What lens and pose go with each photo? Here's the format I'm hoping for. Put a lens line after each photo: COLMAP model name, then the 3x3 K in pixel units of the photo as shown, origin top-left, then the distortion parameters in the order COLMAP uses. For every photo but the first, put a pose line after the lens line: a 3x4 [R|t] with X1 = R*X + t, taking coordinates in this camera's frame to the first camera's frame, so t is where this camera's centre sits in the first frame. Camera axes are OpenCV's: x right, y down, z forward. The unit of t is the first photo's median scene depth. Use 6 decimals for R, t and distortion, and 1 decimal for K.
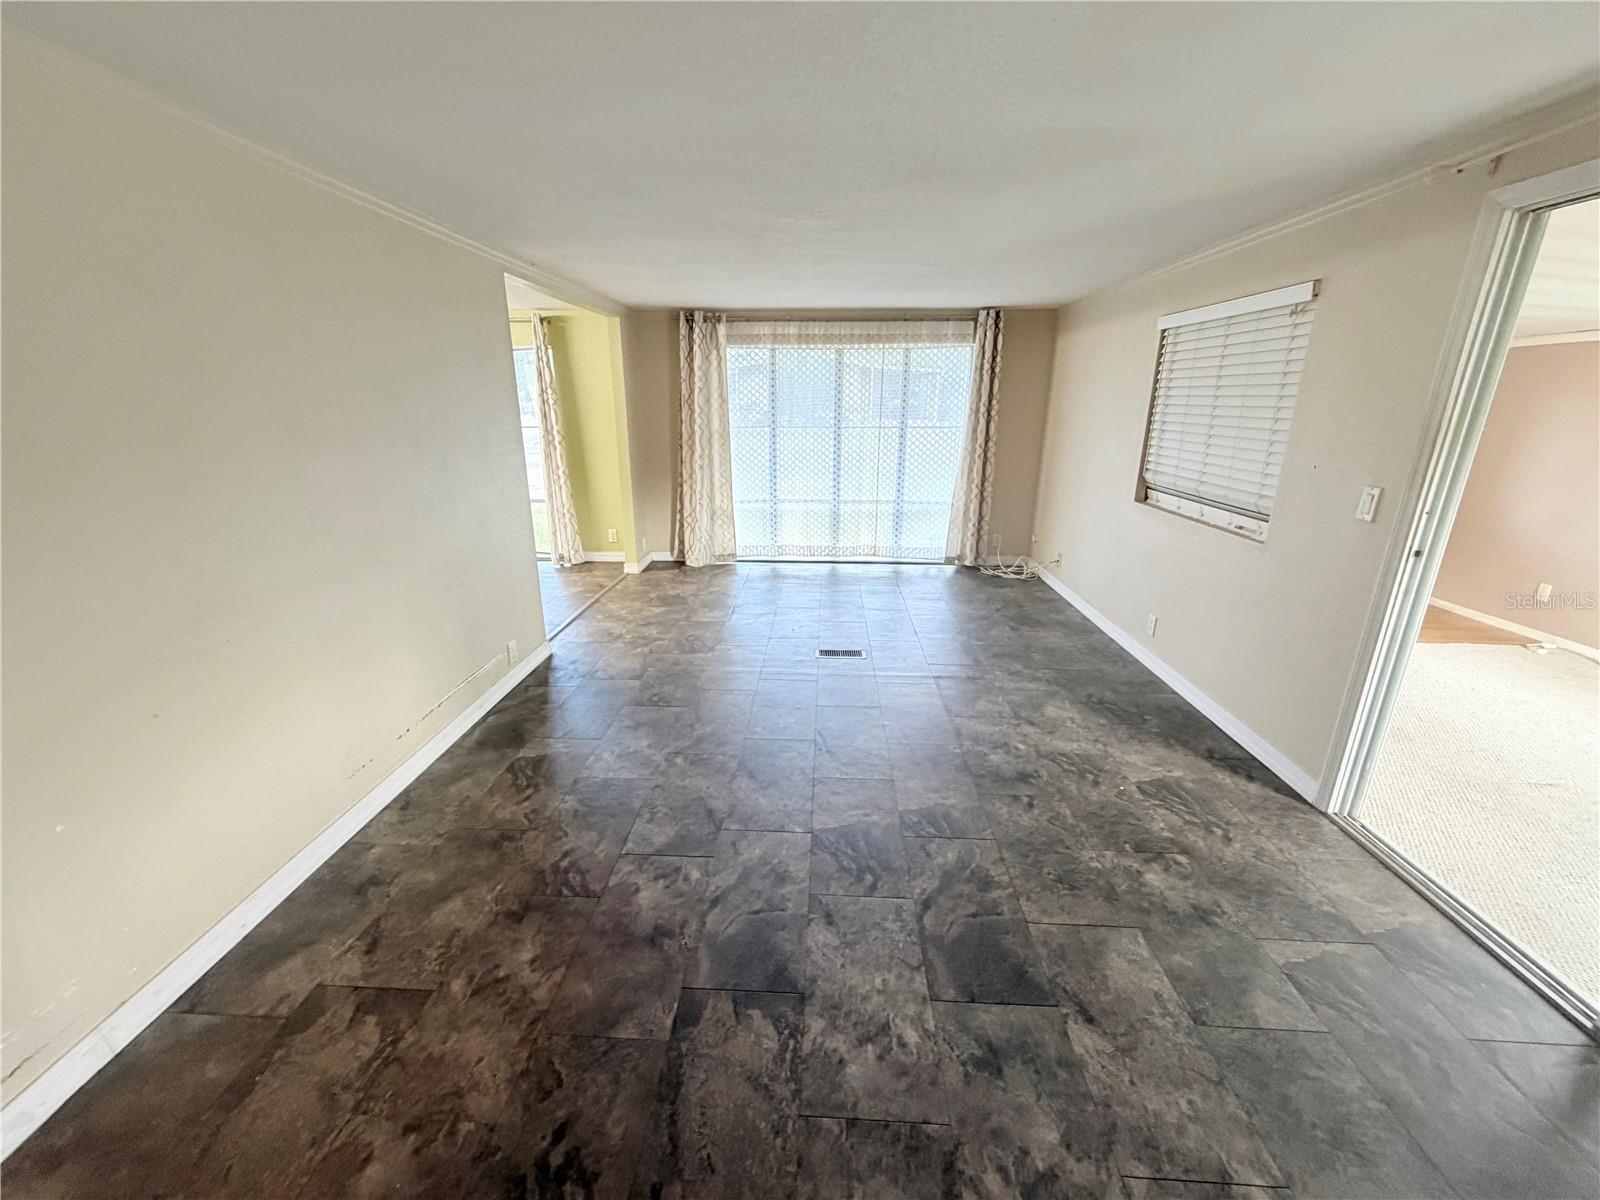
lens RADIAL K [[636.8, 0, 794.0], [0, 636.8, 596.7], [0, 0, 1]] dist [0.000649, -0.000018]
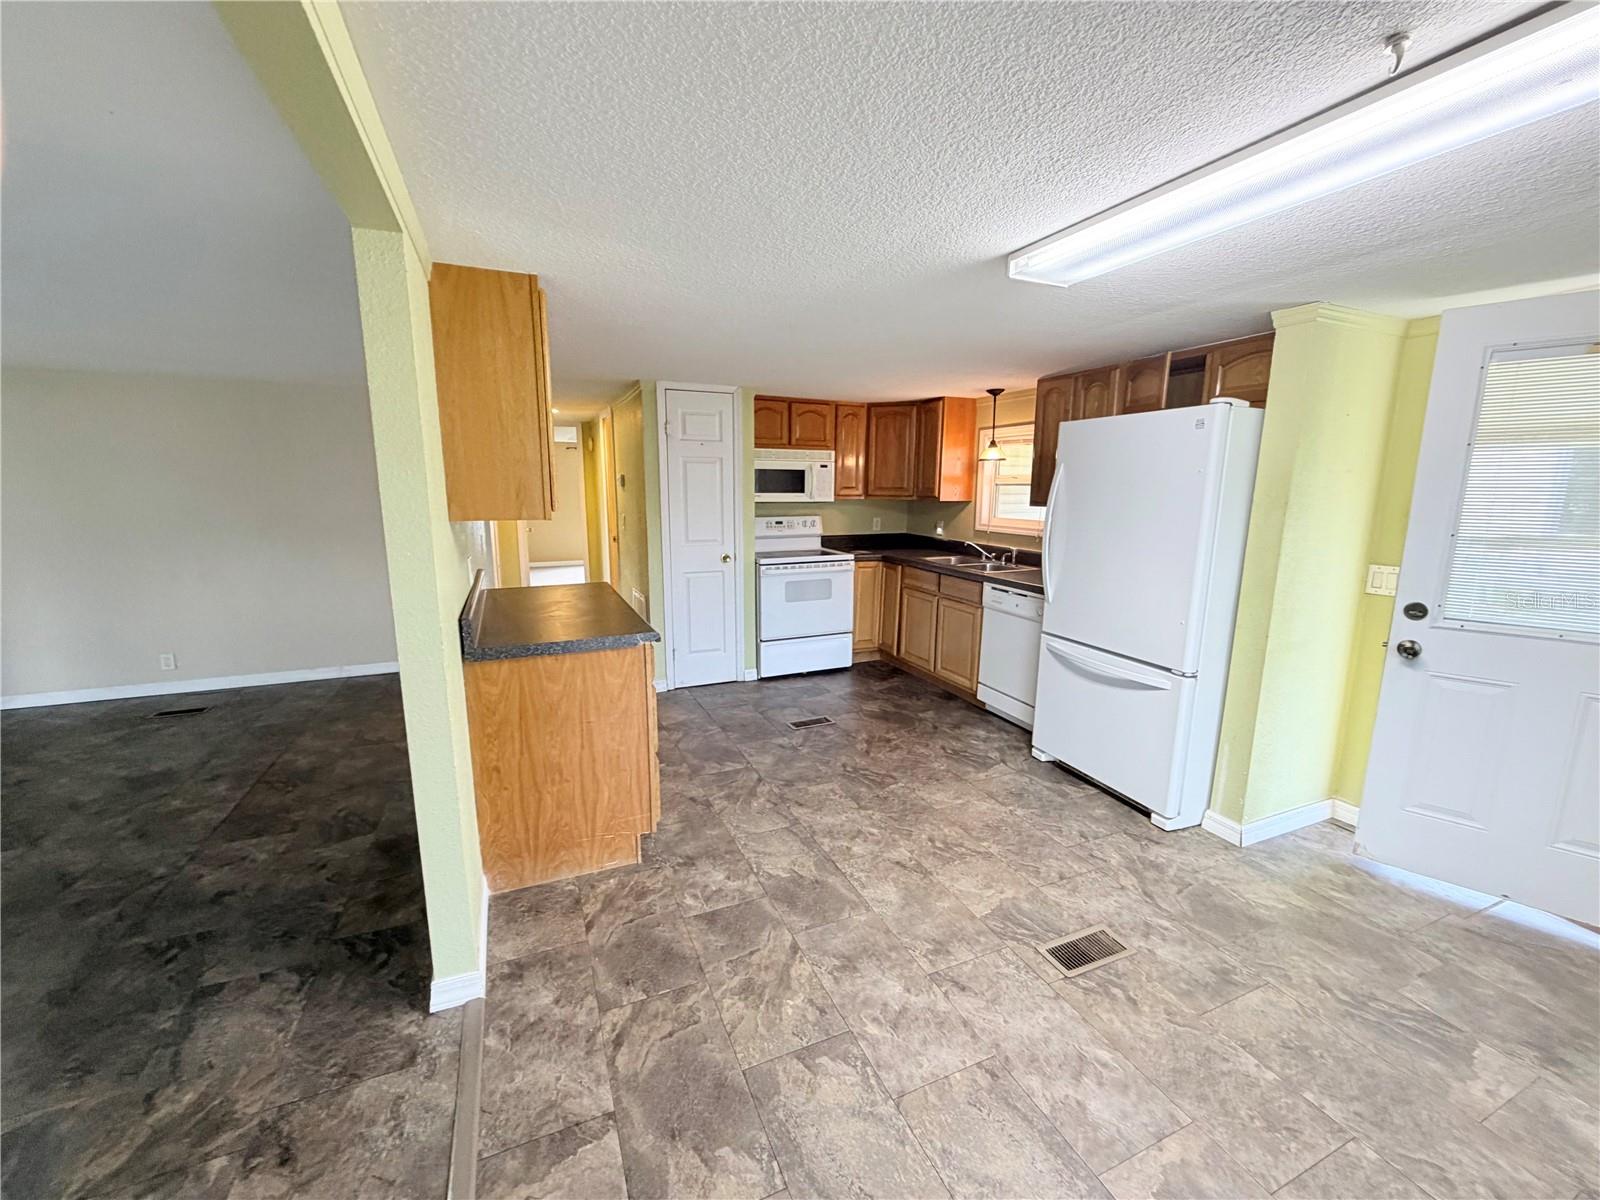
lens RADIAL K [[636.8, 0, 793.0], [0, 636.8, 611.1], [0, 0, 1]] dist [0.000649, -0.000018]
pose [[-0.898096, 0.077580, -0.432902, -0.420482], [-0.138487, 0.884360, 0.445791, -0.405687], [0.417426, 0.460314, -0.783497, 1.287780]]
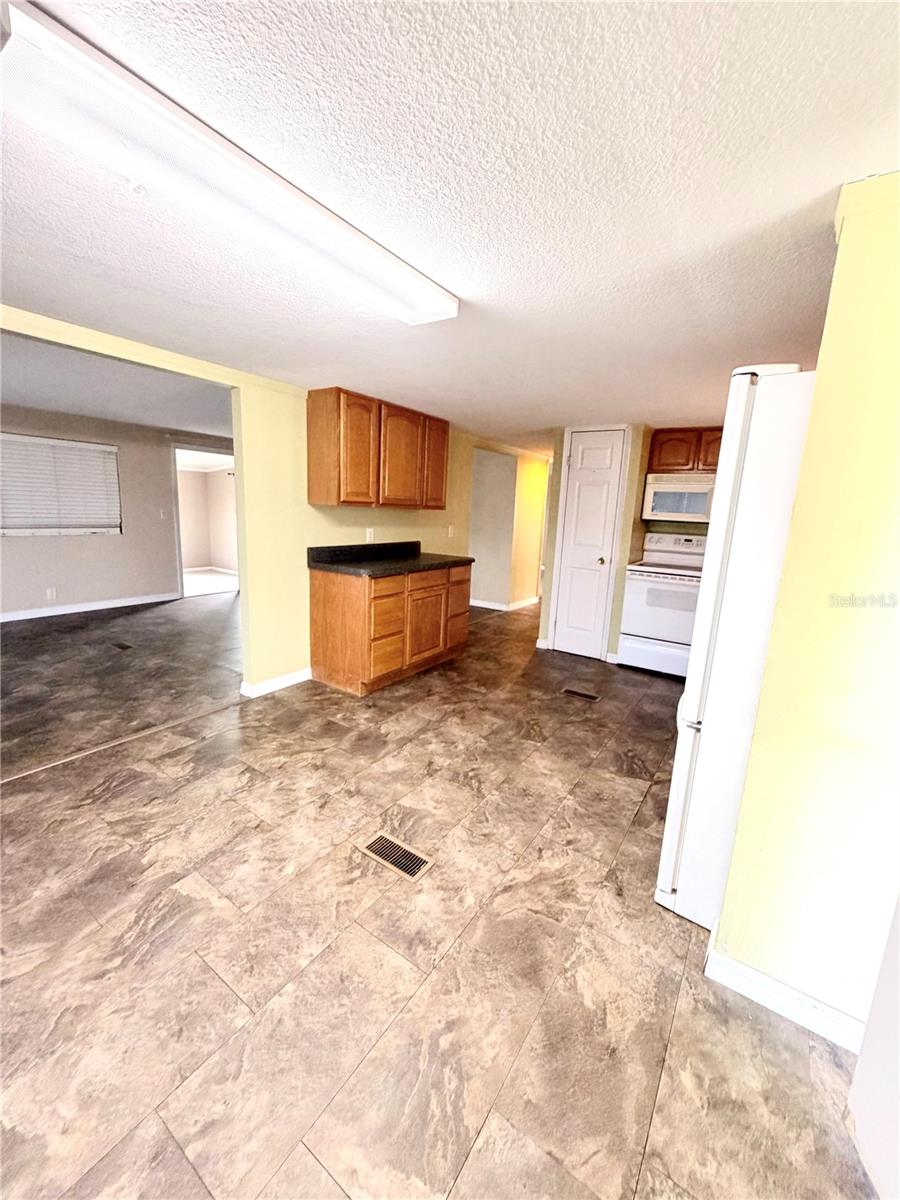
lens RADIAL K [[477.6, 0, 446.6], [0, 477.6, 599.8], [0, 0, 1]] dist [0.000649, -0.000018]
pose [[-0.846732, -0.141443, 0.512872, -1.092464], [0.113241, 0.894005, 0.433510, -0.395794], [-0.519827, 0.425145, -0.740966, 1.328515]]
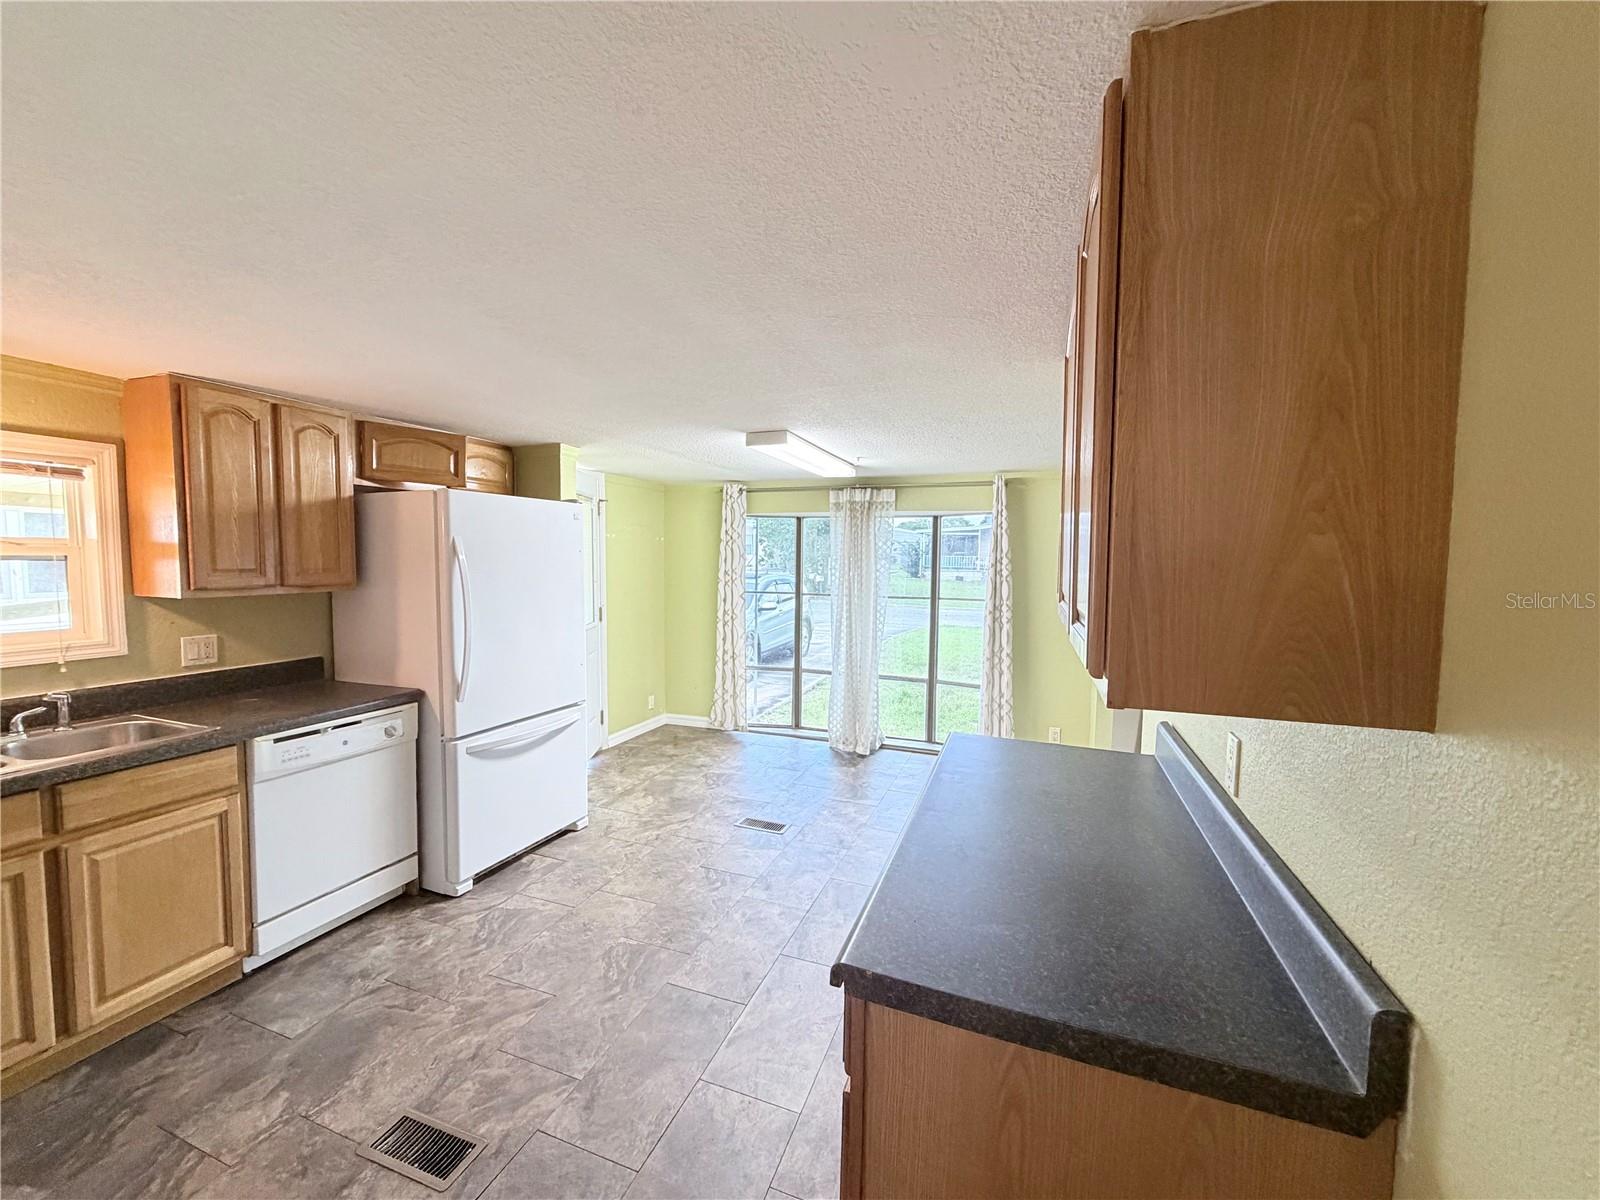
lens RADIAL K [[636.8, 0, 801.4], [0, 636.8, 597.6], [0, 0, 1]] dist [0.000649, -0.000018]
pose [[0.954194, 0.029523, -0.297729, -0.524700], [-0.099168, 0.970074, -0.221634, -0.081873], [0.282276, 0.241007, 0.928567, 0.199643]]
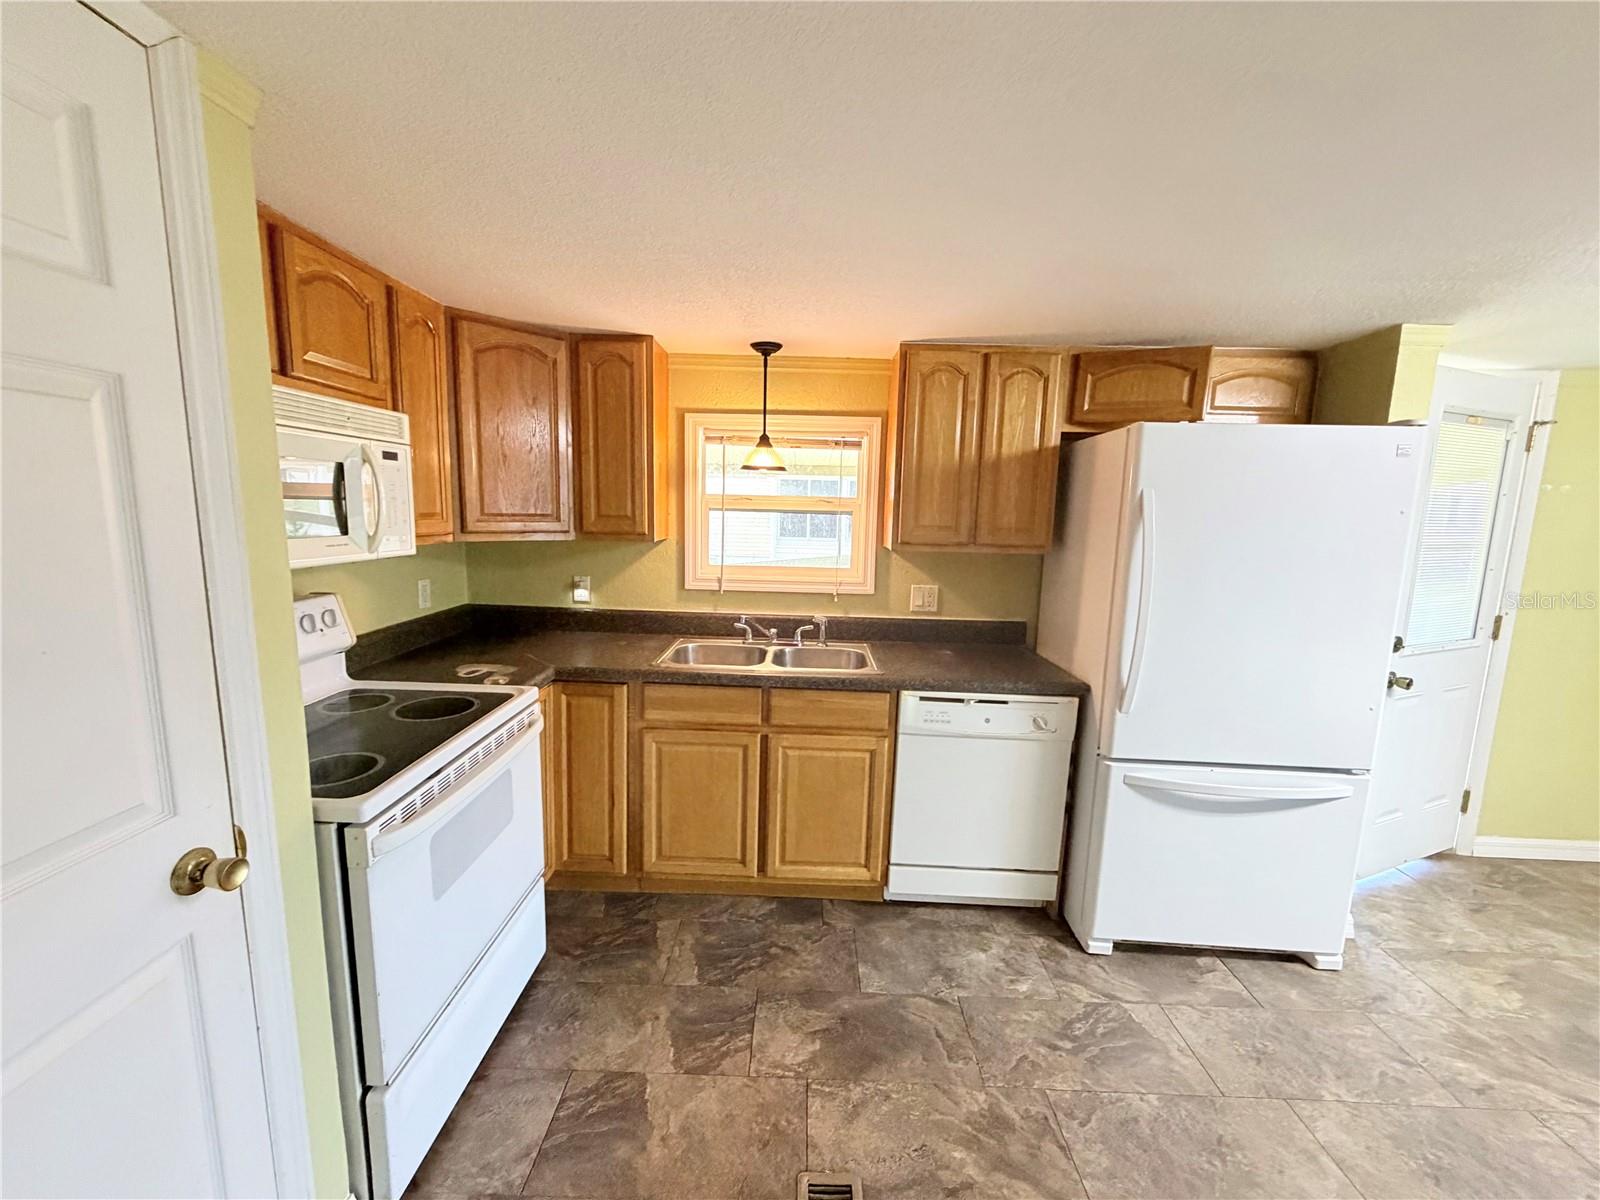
lens RADIAL K [[636.8, 0, 792.1], [0, 636.8, 599.1], [0, 0, 1]] dist [0.000649, -0.000018]
pose [[0.026896, 0.142861, -0.989377, -0.591696], [-0.320541, 0.938705, 0.126830, -0.154974], [0.946853, 0.313725, 0.071040, 0.447025]]
